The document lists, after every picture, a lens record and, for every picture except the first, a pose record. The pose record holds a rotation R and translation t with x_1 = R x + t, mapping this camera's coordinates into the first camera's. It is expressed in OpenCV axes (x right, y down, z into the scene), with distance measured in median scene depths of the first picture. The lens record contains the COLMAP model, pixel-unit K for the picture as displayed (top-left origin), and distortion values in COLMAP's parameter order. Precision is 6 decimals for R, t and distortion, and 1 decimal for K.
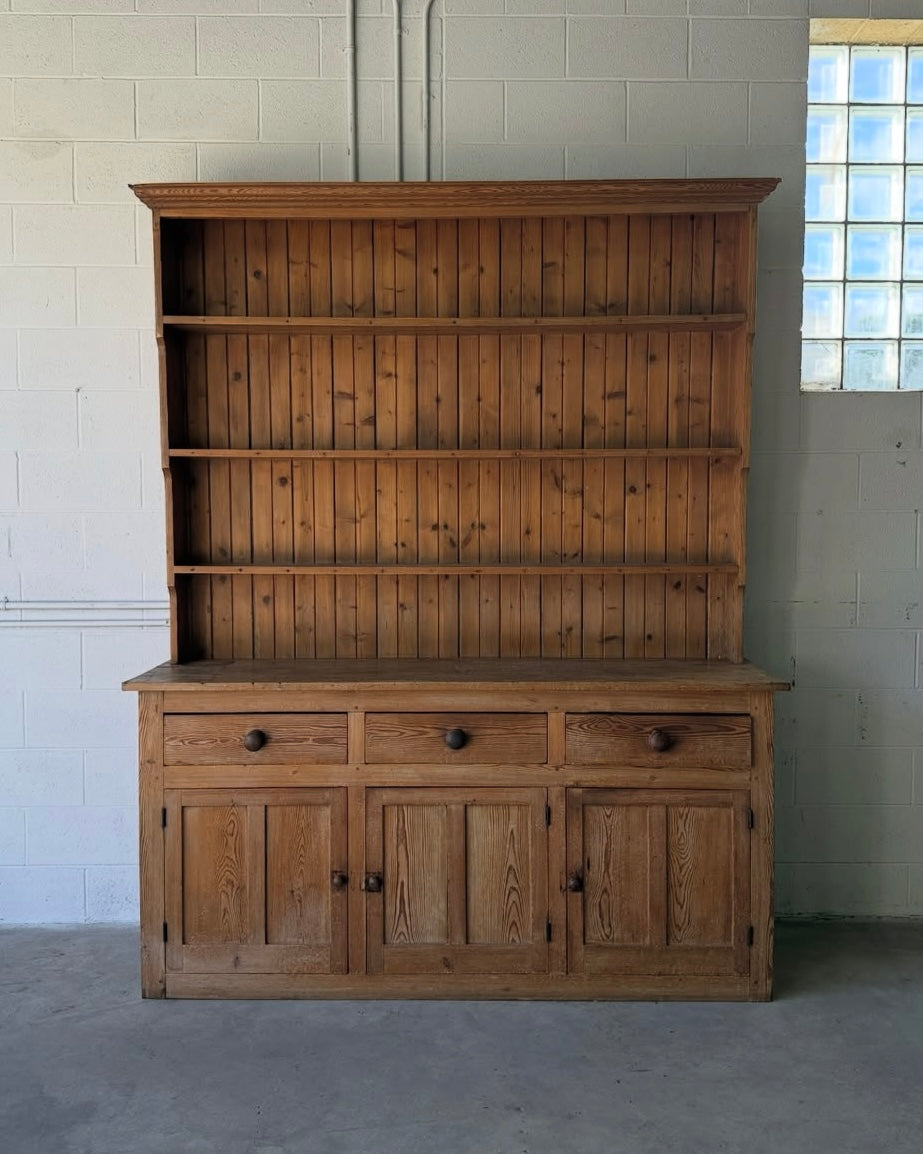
lens RADIAL K [[1072.4, 0, 461.5], [0, 1072.4, 577.0], [0, 0, 1]] dist [0.170254, -0.345518]
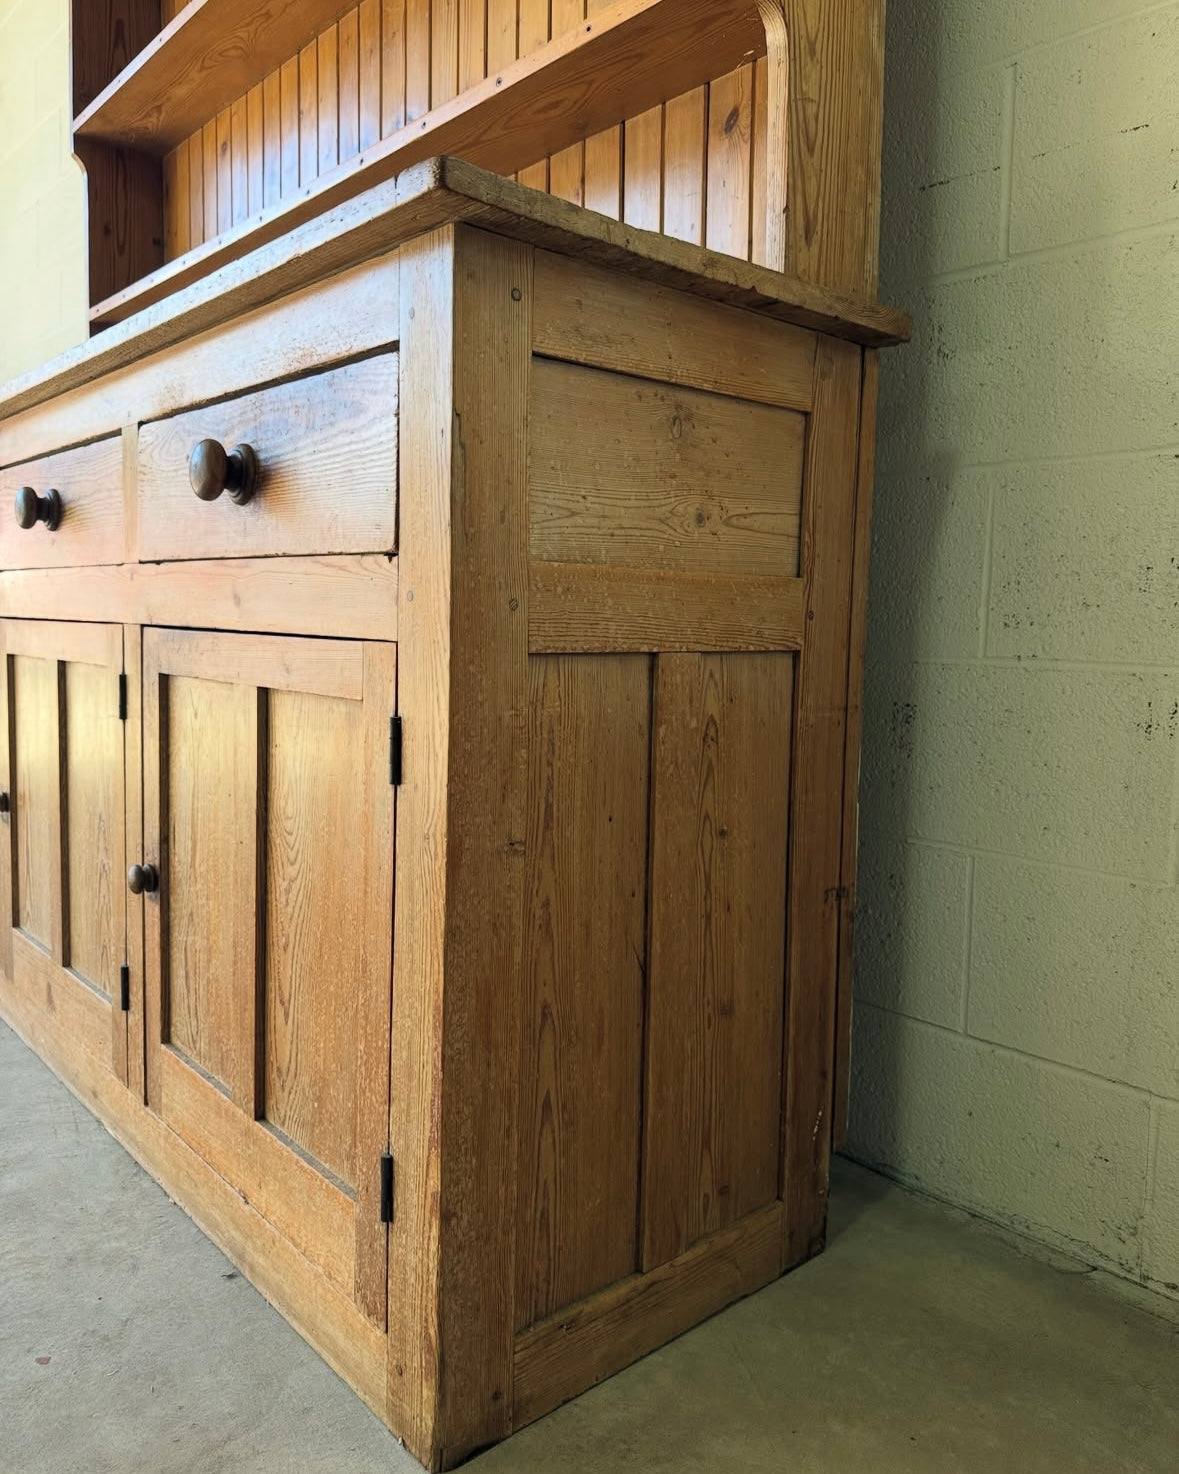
lens RADIAL K [[1098.6, 0, 597.7], [0, 1098.6, 722.1], [0, 0, 1]] dist [0.047031, -0.083623]
pose [[0.672898, 0.076985, -0.735719, 0.462326], [-0.073024, 0.996625, 0.037497, 0.192155], [0.736122, 0.028493, 0.676249, 0.811332]]
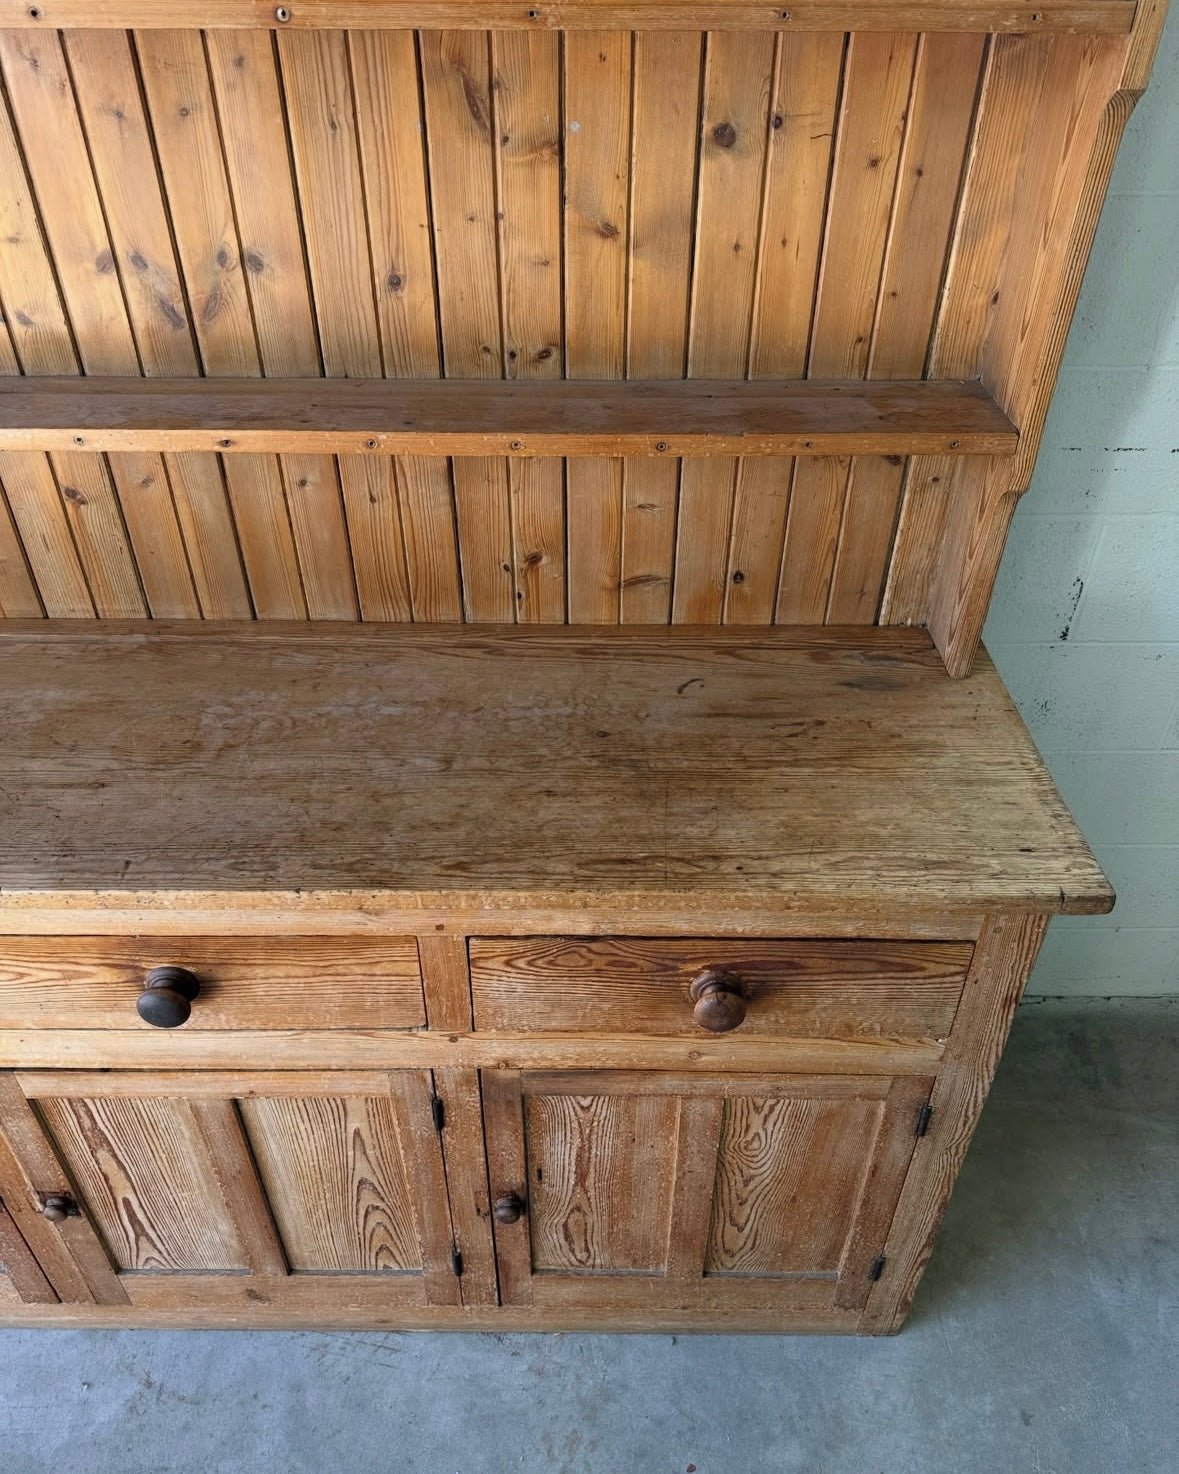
lens RADIAL K [[1114.3, 0, 584.5], [0, 1114.3, 791.4], [0, 0, 1]] dist [0.033697, -0.040391]
pose [[0.999949, -0.000121, 0.010086, 0.124521], [-0.005643, 0.822095, 0.569322, -0.116714], [-0.008361, -0.569350, 0.822053, 0.680846]]
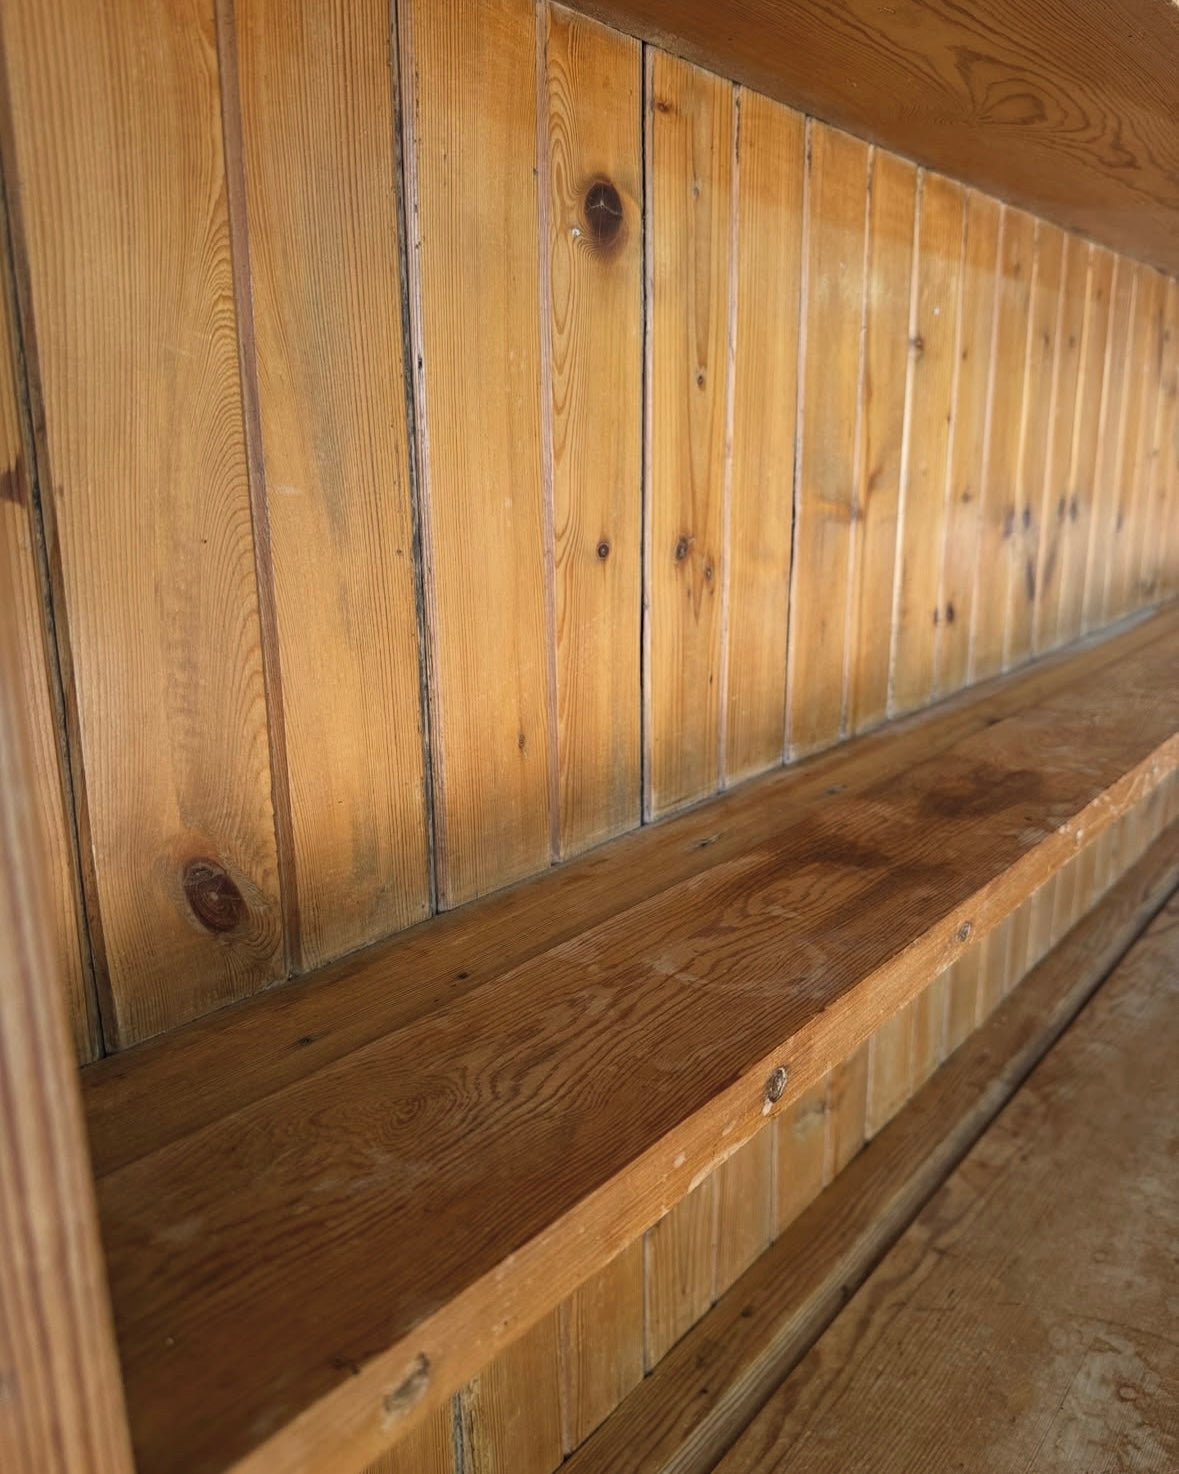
lens RADIAL K [[1166.3, 0, 589.5], [0, 1166.3, 737.0], [0, 0, 1]] dist [0.001623, 0.001630]
pose [[0.609348, -0.189901, 0.769826, -0.301925], [0.063788, 0.979490, 0.191131, -0.060120], [-0.790333, -0.067359, 0.608964, 0.986669]]
